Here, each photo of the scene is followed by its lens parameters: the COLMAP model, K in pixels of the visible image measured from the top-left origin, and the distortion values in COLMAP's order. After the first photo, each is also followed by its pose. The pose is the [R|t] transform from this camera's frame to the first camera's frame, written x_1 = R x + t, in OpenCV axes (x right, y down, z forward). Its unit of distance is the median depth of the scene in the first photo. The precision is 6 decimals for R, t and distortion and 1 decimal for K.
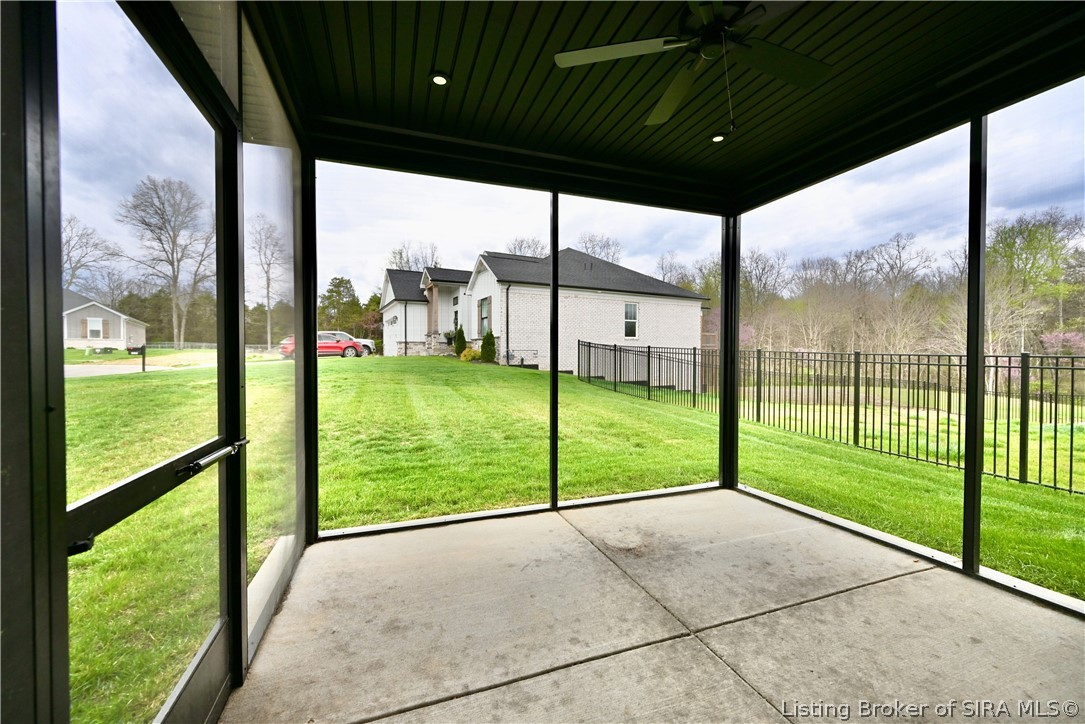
lens RADIAL K [[423.6, 0, 541.5], [0, 423.6, 363.6], [0, 0, 1]] dist [-0.001961, 0.000917]
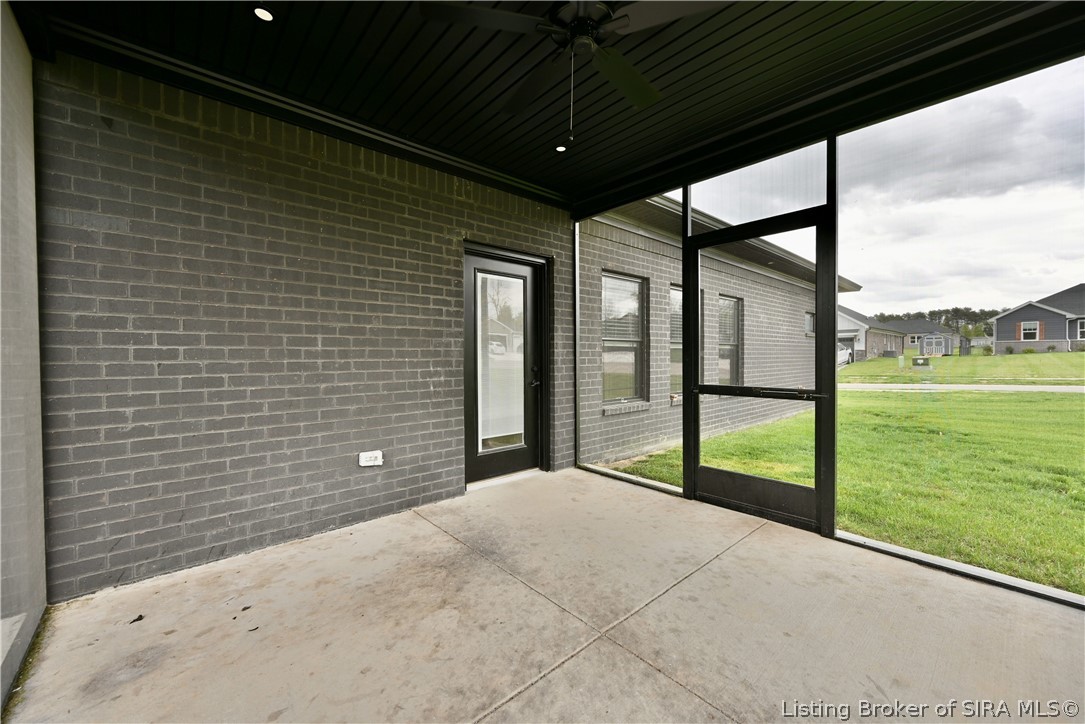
lens RADIAL K [[423.6, 0, 541.5], [0, 423.6, 363.6], [0, 0, 1]] dist [-0.001961, 0.000917]
pose [[-0.928333, 0.012419, -0.371541, 0.899490], [-0.001593, 0.999300, 0.037382, -0.008733], [0.371745, 0.035295, -0.927664, 1.955962]]
